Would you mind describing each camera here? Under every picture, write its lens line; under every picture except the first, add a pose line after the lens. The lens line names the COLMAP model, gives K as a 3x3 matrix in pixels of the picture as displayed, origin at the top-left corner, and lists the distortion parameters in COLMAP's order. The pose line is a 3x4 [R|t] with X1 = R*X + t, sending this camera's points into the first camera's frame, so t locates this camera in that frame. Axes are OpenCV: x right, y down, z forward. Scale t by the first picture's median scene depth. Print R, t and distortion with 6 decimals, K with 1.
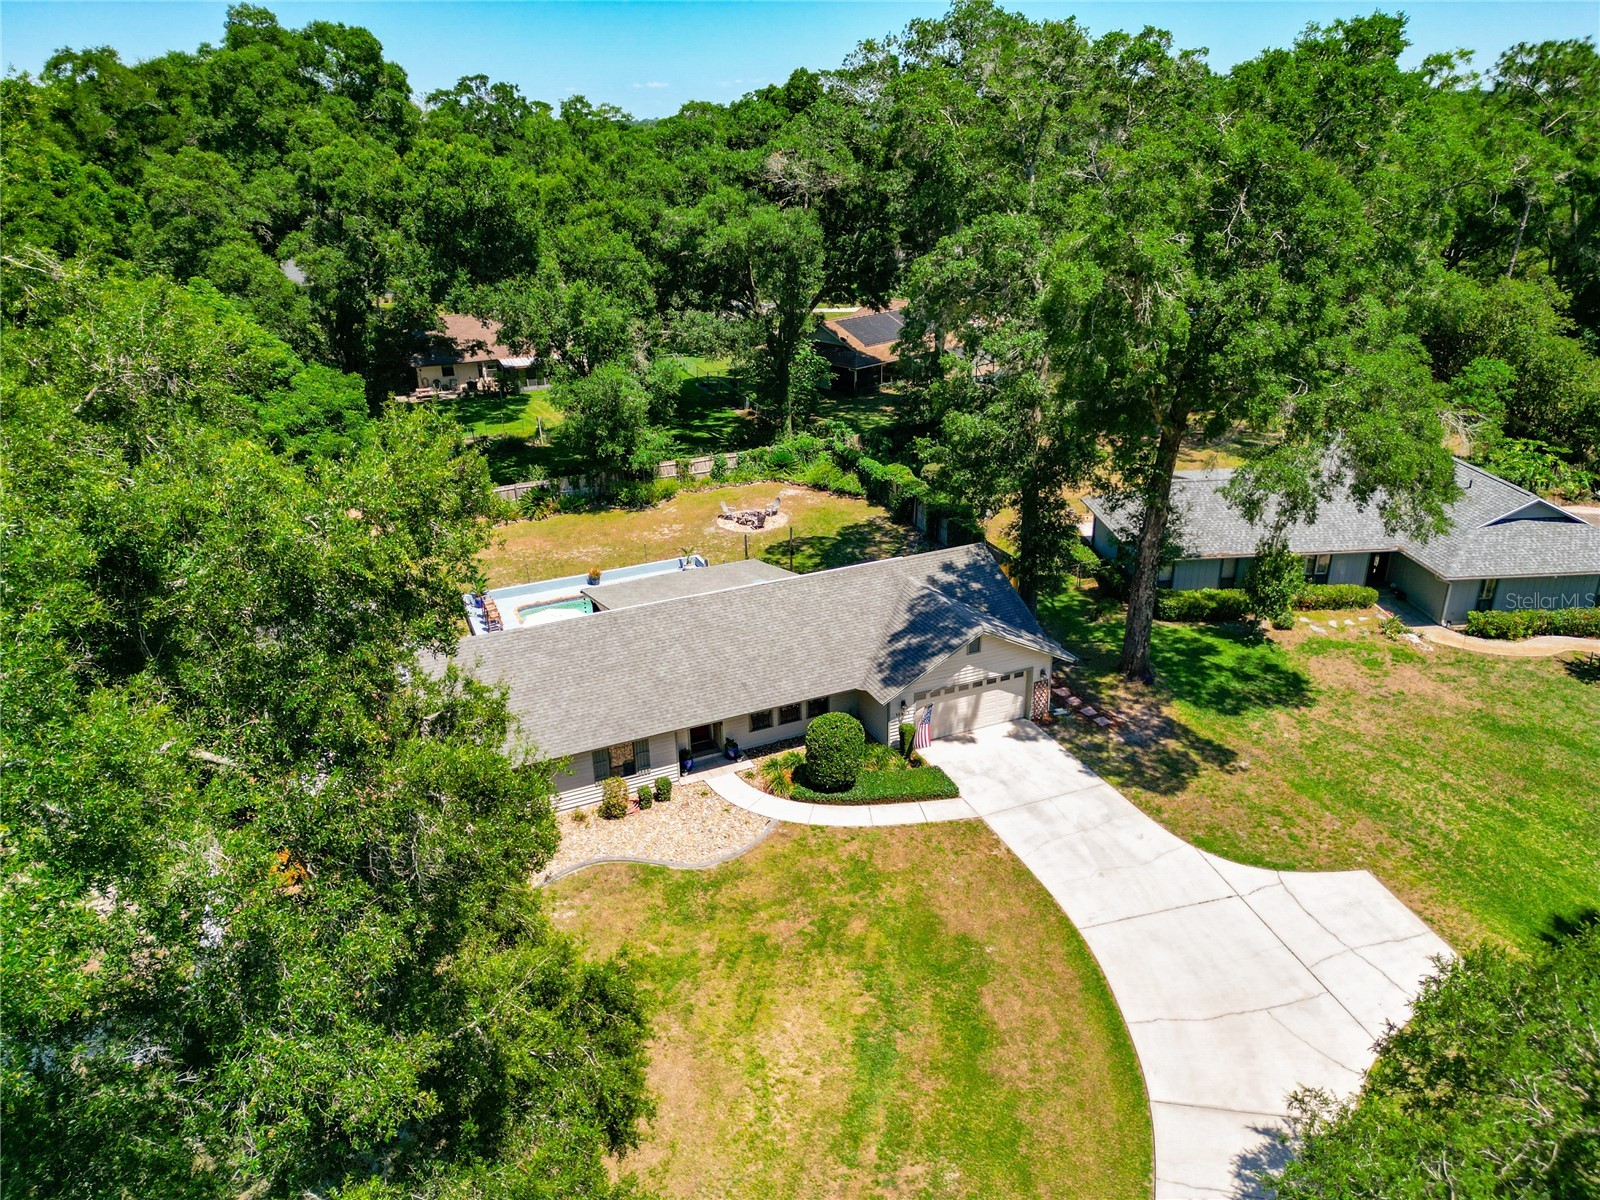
lens RADIAL K [[1122.4, 0, 797.3], [0, 1122.4, 594.5], [0, 0, 1]] dist [0.070910, -0.067331]
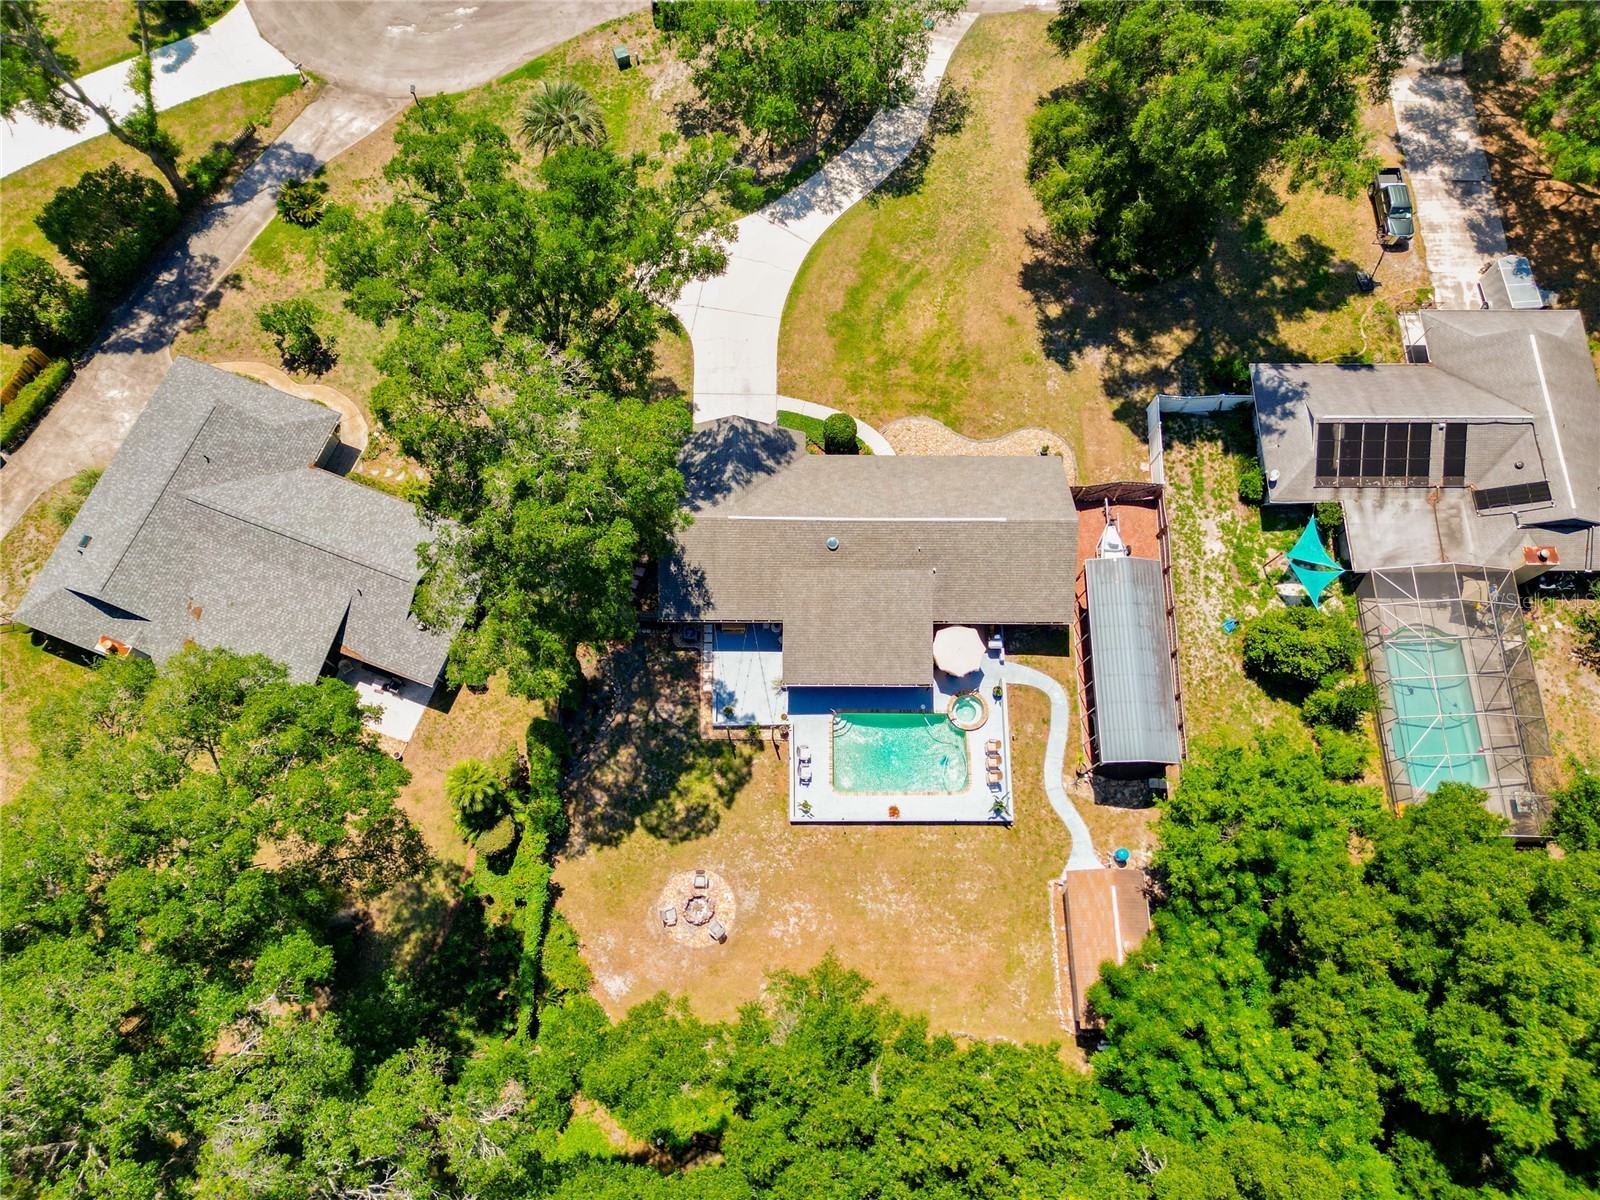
lens RADIAL K [[1122.4, 0, 797.3], [0, 1122.4, 594.5], [0, 0, 1]] dist [0.070910, -0.067331]
pose [[-0.914202, -0.388647, 0.114838, -0.180708], [0.141184, -0.039819, 0.989182, -1.423272], [-0.379870, 0.920526, 0.091273, 0.972150]]
